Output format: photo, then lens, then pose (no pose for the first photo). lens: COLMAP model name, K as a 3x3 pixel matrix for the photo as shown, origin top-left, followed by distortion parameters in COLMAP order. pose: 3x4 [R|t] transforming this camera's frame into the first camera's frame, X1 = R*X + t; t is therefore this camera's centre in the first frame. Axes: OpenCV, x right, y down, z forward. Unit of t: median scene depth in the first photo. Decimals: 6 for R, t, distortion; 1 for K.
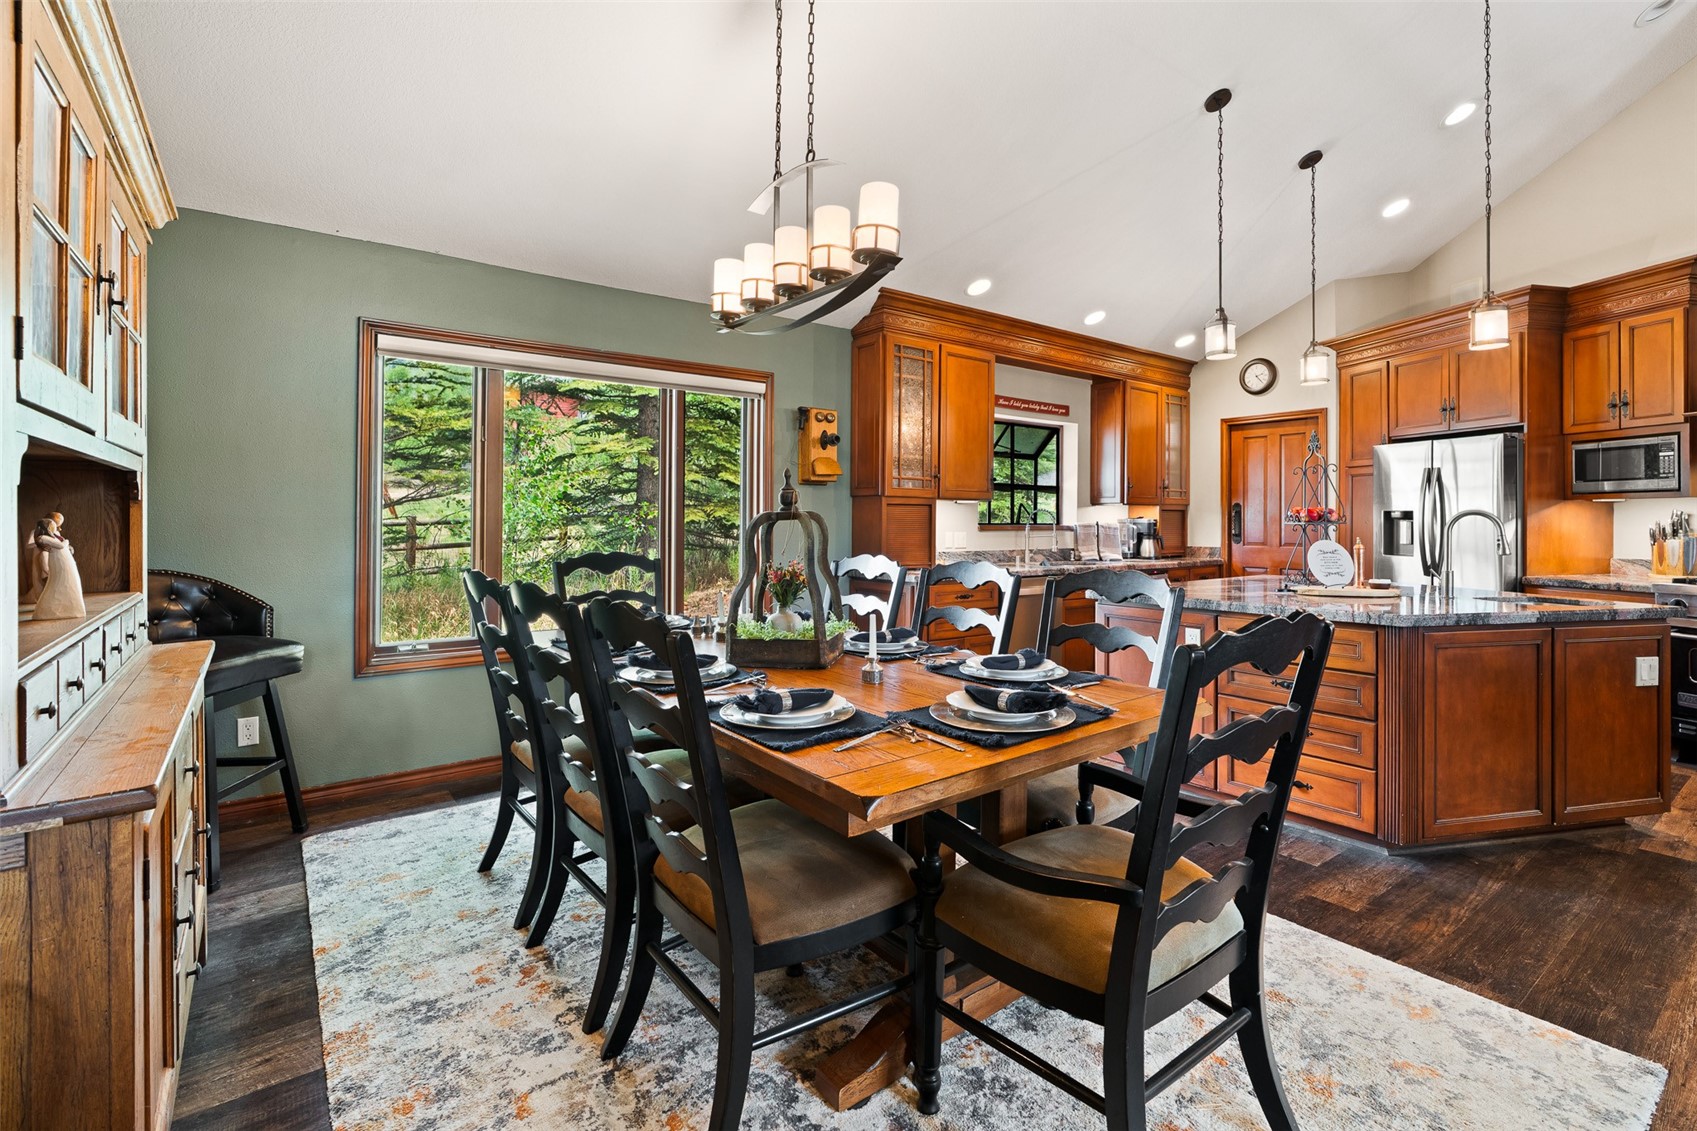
lens RADIAL K [[775.0, 0, 841.5], [0, 775.0, 511.9], [0, 0, 1]] dist [-0.015213, 0.001053]
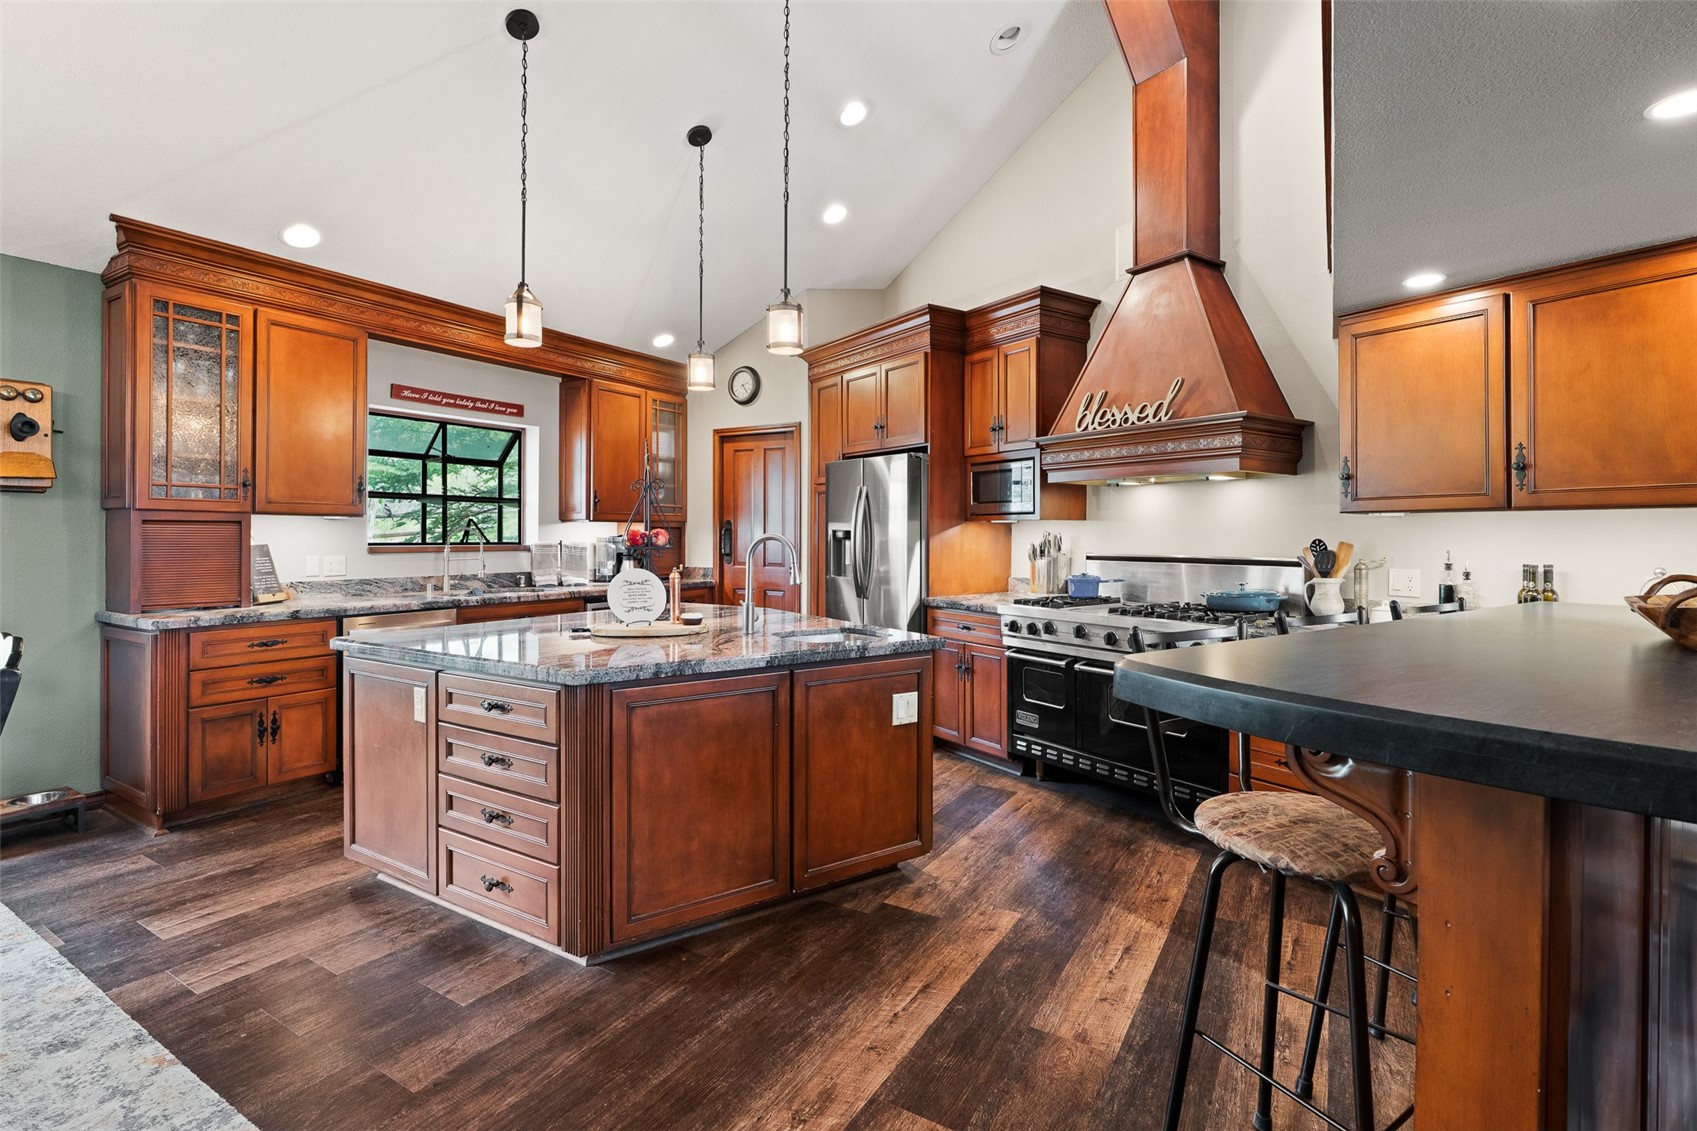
lens RADIAL K [[775.0, 0, 859.3], [0, 775.0, 534.2], [0, 0, 1]] dist [-0.015213, 0.001053]
pose [[0.927744, -0.000314, 0.373218, 0.432890], [-0.005220, 0.999891, 0.013817, -0.011378], [-0.373182, -0.014767, 0.927641, 0.095808]]
